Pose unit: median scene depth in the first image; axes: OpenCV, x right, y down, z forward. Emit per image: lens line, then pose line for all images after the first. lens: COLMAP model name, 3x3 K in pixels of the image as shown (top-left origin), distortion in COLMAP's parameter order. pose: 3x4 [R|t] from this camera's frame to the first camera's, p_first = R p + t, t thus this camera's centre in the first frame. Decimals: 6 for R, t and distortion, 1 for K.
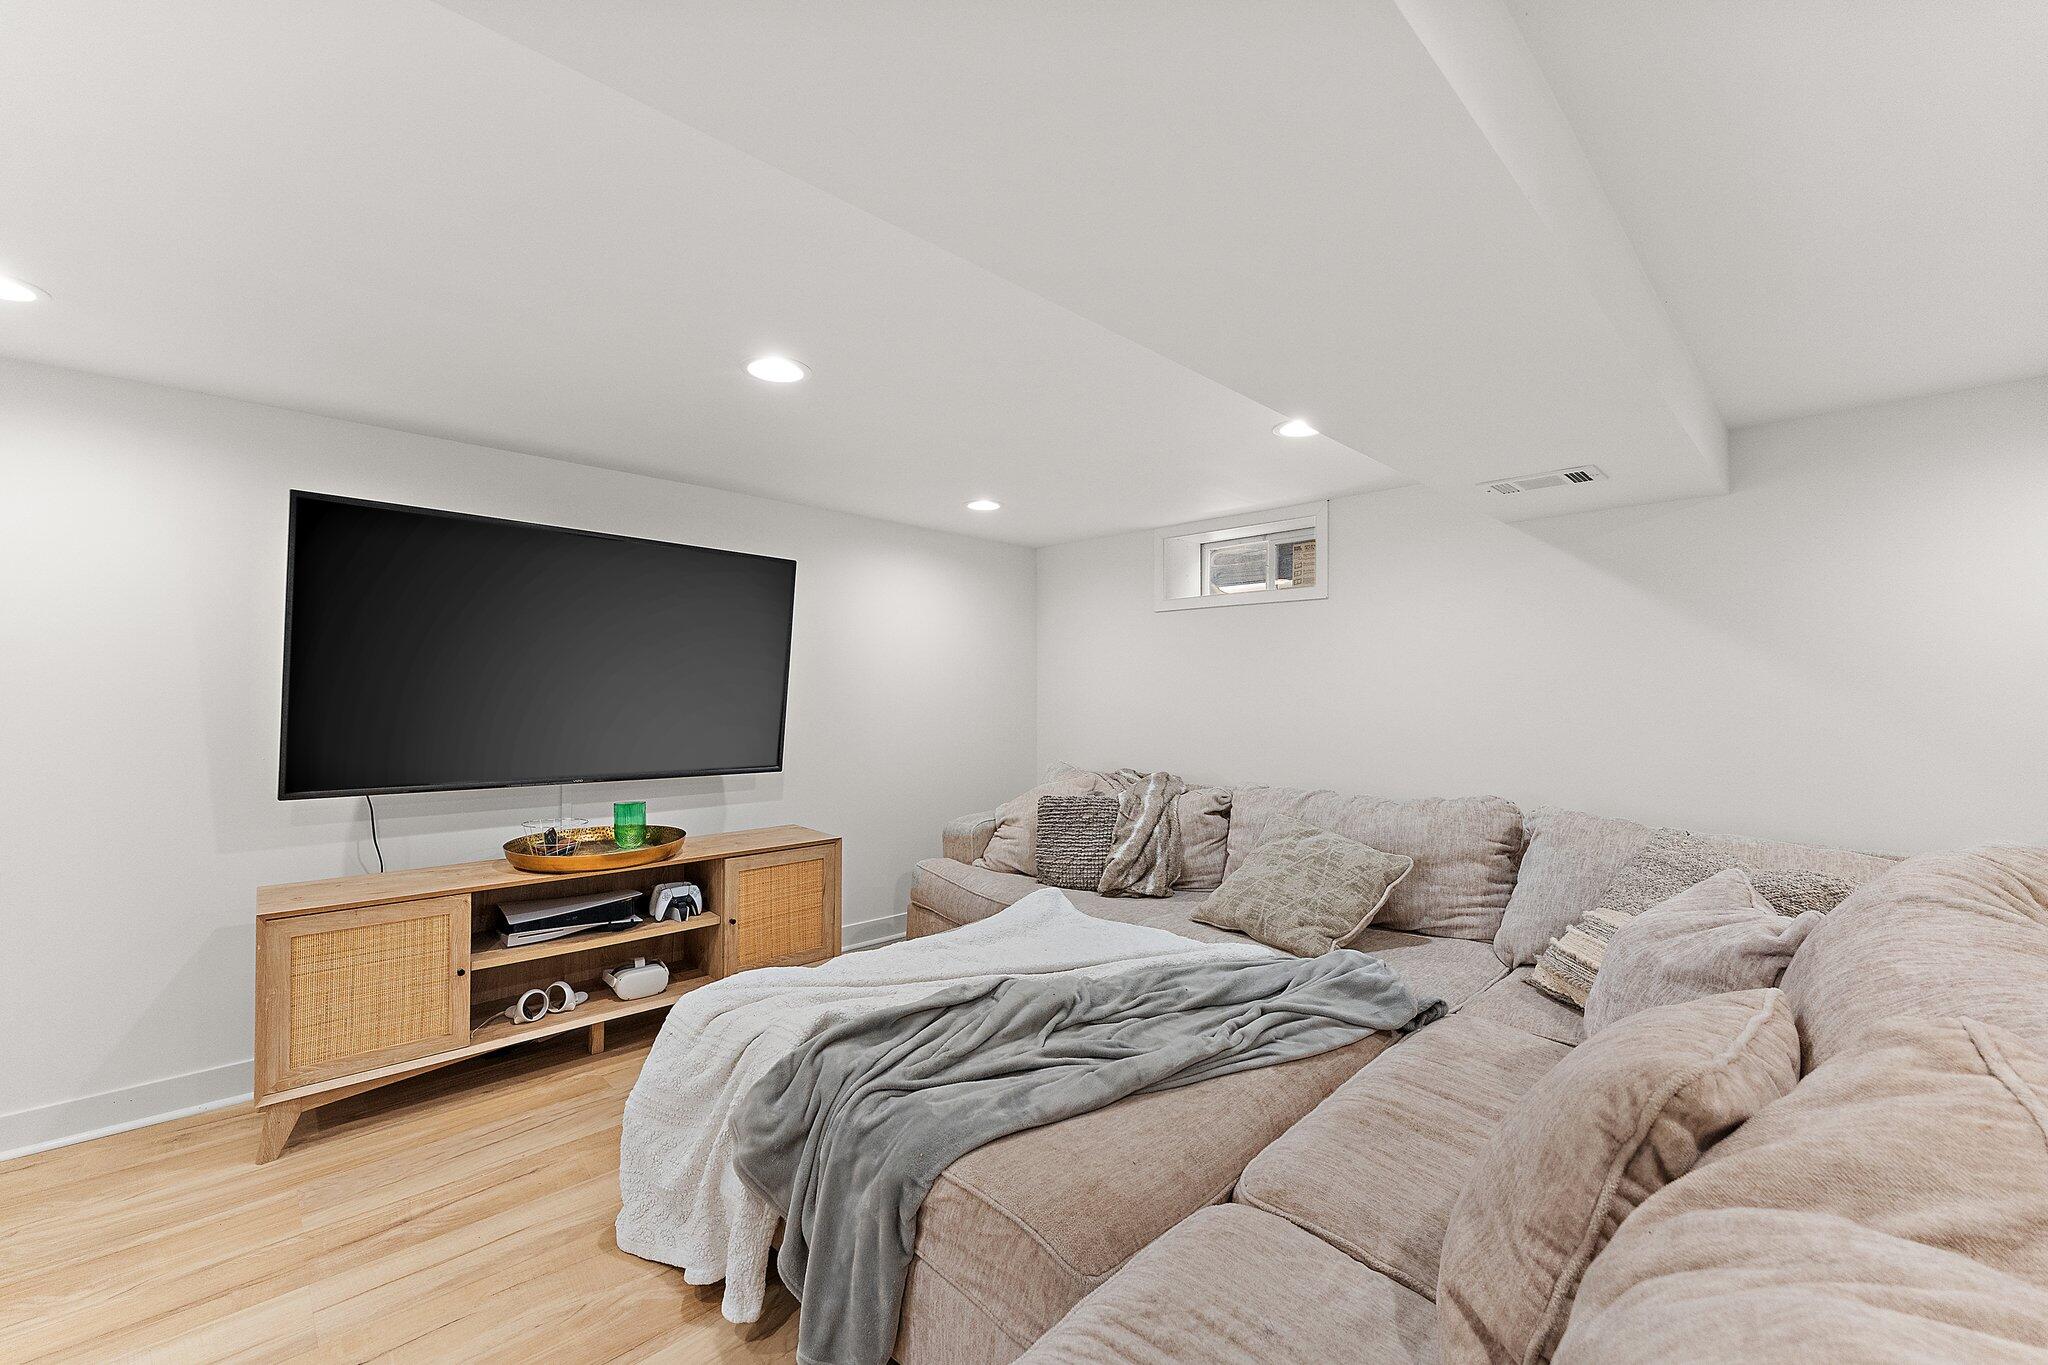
lens RADIAL K [[828.6, 0, 1024.0], [0, 828.6, 682.5], [0, 0, 1]] dist [0.000667, 0.000005]
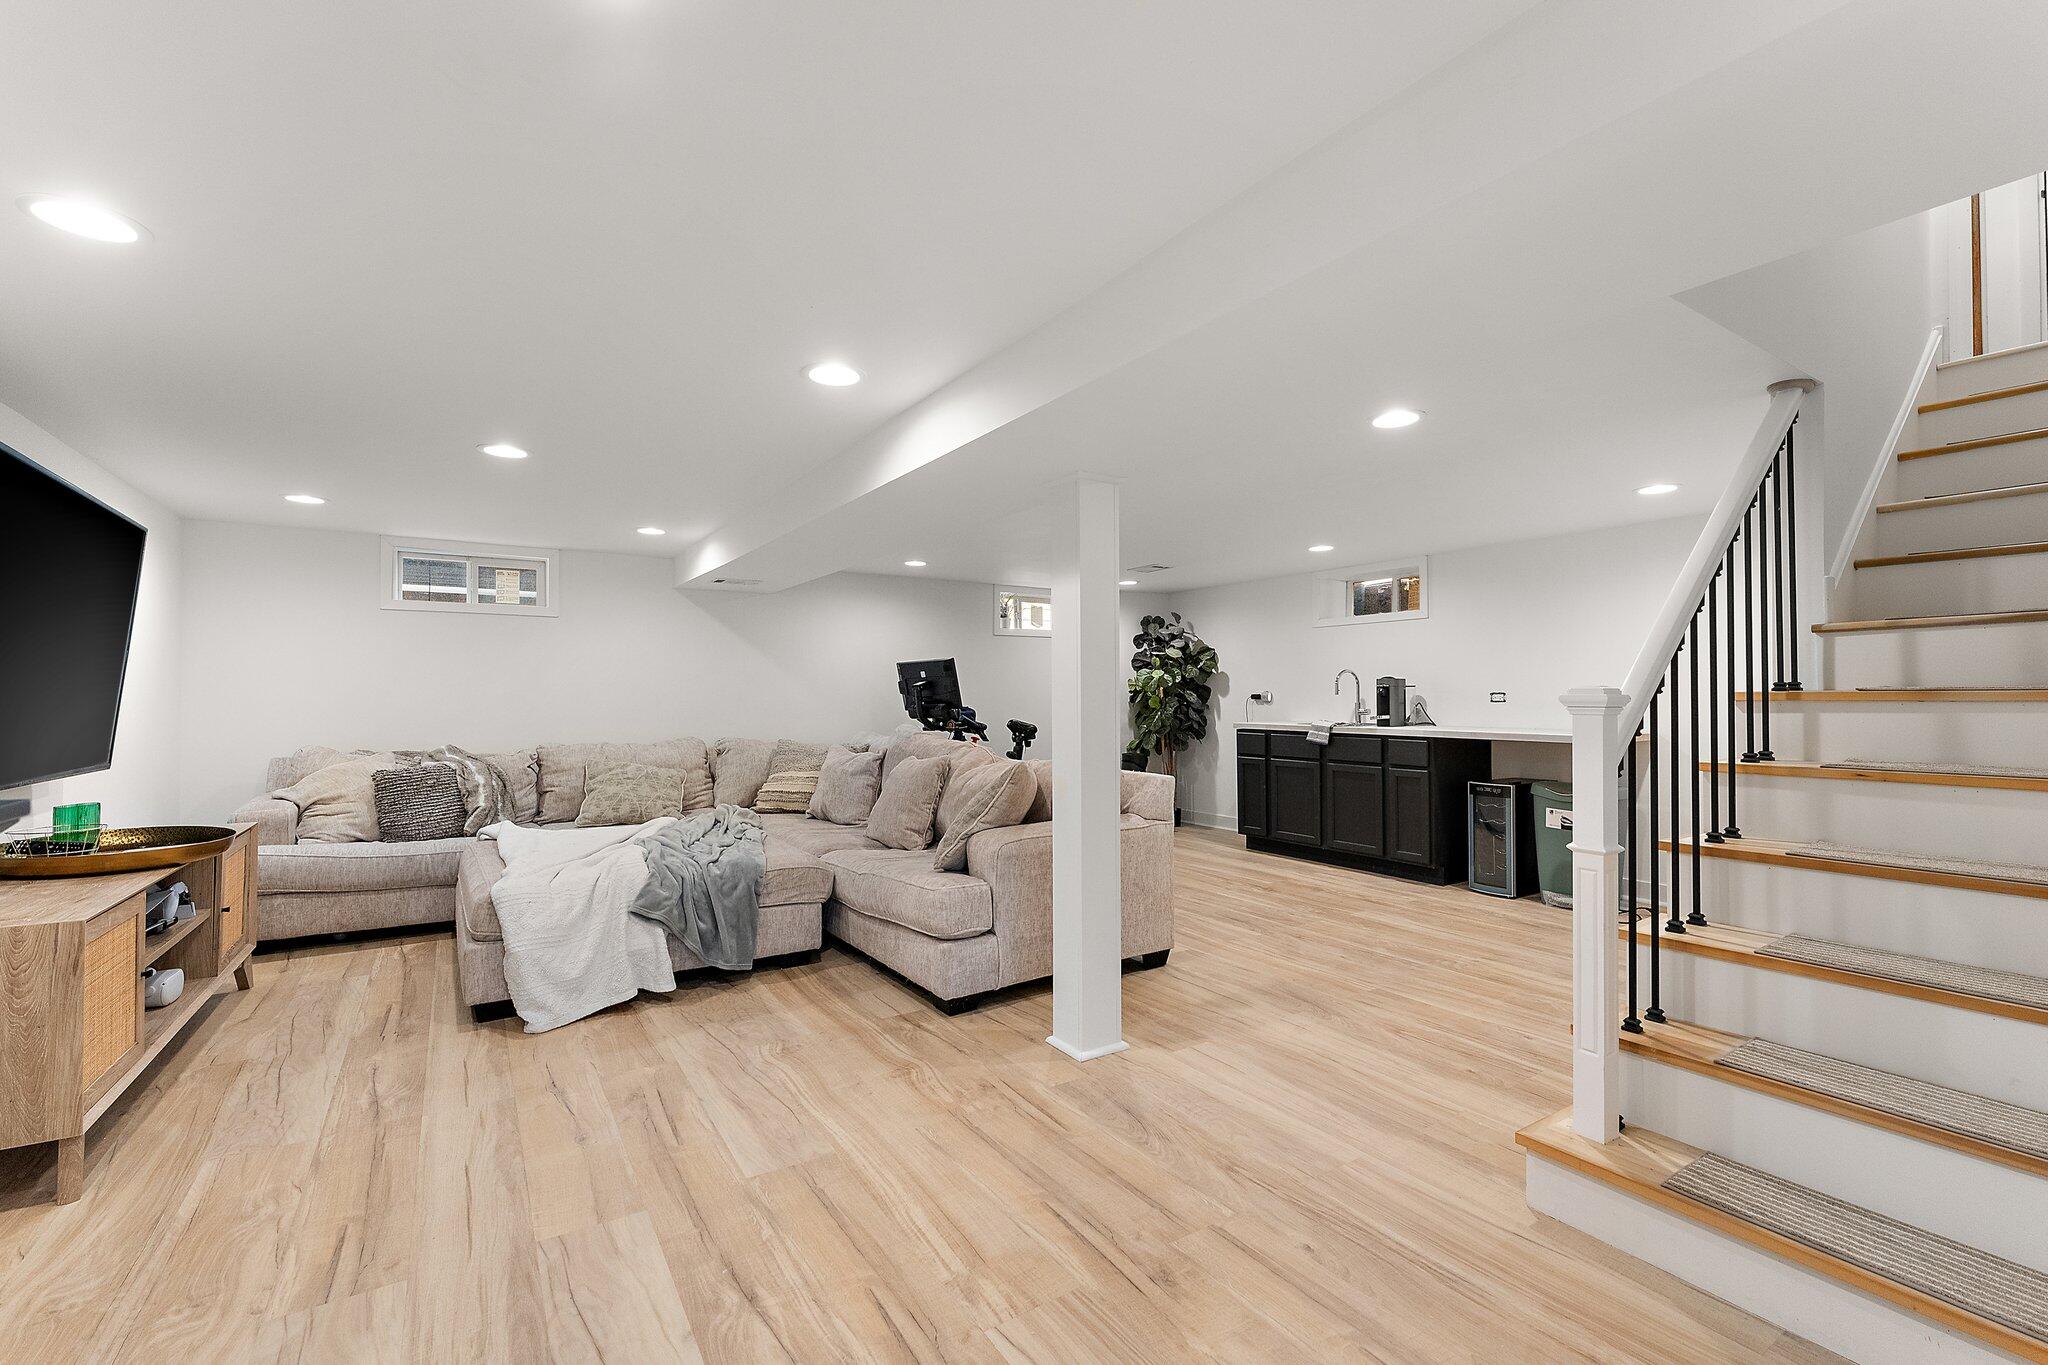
lens RADIAL K [[868.3, 0, 1016.2], [0, 868.3, 675.9], [0, 0, 1]] dist [0.000307, -0.000003]
pose [[0.200436, 0.015268, 0.979588, -1.466776], [-0.010657, 0.999853, -0.013403, 0.020059], [-0.979649, -0.007753, 0.200569, -0.149225]]
